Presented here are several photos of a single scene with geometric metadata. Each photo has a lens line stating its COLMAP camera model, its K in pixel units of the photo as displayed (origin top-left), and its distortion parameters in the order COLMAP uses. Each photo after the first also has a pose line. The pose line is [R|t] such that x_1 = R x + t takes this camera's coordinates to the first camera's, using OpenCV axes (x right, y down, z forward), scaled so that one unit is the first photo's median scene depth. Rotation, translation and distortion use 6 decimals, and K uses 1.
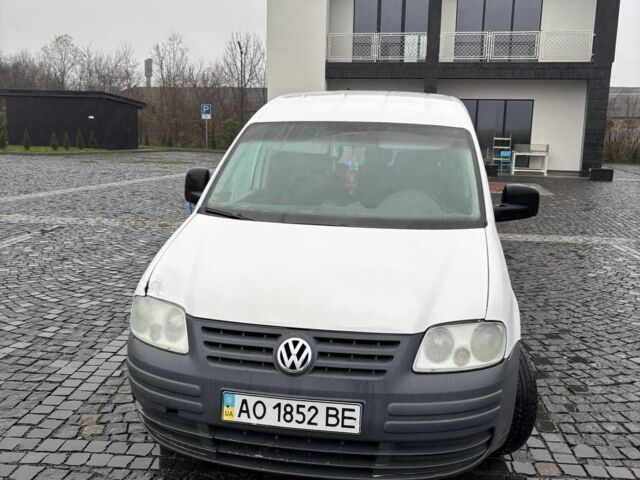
lens RADIAL K [[693.8, 0, 320.0], [0, 693.8, 240.0], [0, 0, 1]] dist [0.070511, -0.117813]
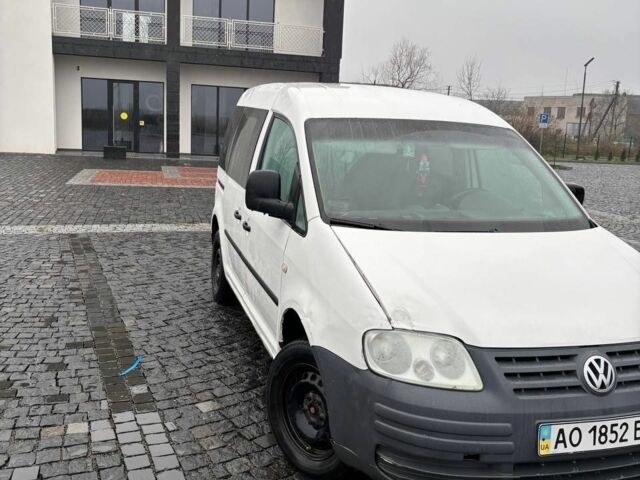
lens RADIAL K [[693.8, 0, 320.0], [0, 693.8, 240.0], [0, 0, 1]] dist [0.070511, -0.117813]
pose [[0.877654, -0.061318, 0.475357, -0.804467], [0.050022, 0.998085, 0.036392, -0.071307], [-0.476678, -0.008161, 0.879040, 0.328973]]
